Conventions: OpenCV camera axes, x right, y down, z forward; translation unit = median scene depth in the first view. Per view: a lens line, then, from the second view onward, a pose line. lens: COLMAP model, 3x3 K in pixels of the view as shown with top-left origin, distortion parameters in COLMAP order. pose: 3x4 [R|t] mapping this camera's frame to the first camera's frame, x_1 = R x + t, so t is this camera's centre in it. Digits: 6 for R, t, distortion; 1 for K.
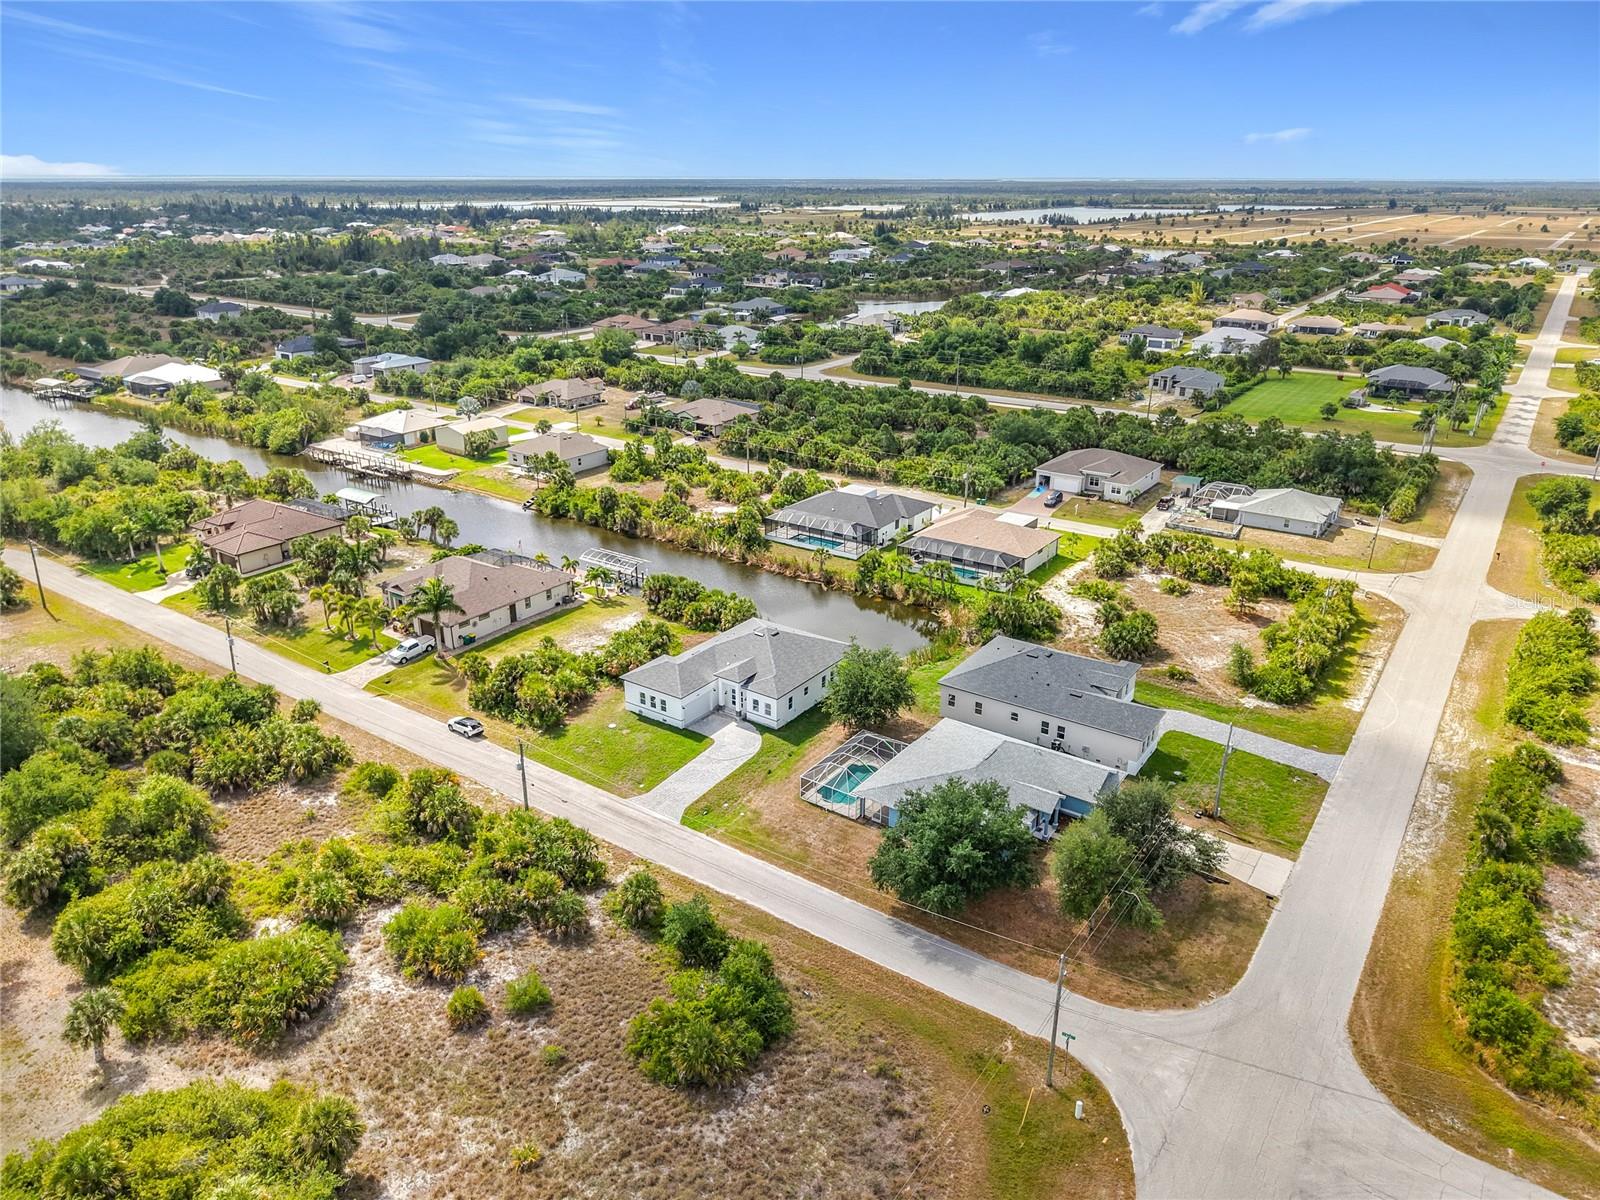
lens RADIAL K [[1099.5, 0, 805.1], [0, 1099.5, 571.3], [0, 0, 1]] dist [0.120471, -0.346401]
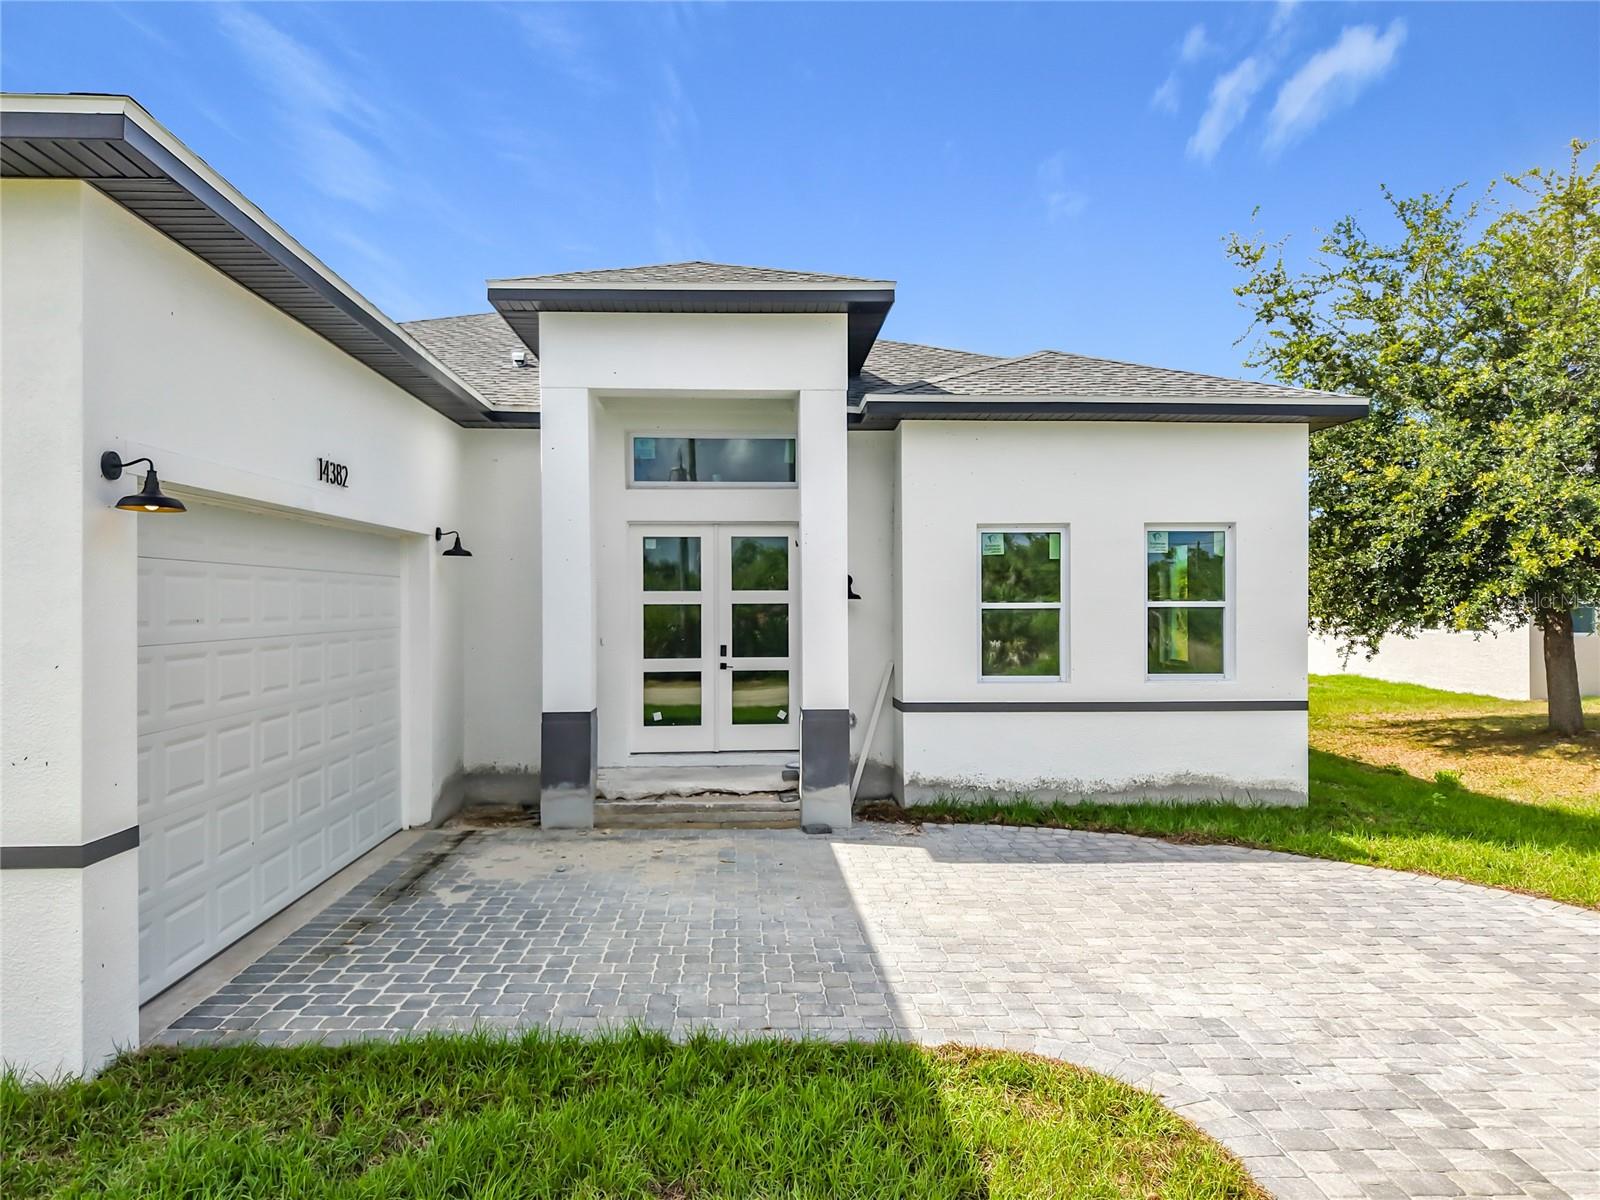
lens RADIAL K [[1071.3, 0, 800.0], [0, 1071.3, 600.0], [0, 0, 1]] dist [0.008688, 0.000561]
pose [[0.784236, -0.005032, 0.620442, -0.107142], [0.218292, 0.938274, -0.268310, 0.132187], [-0.580794, 0.345856, 0.736927, 0.885820]]
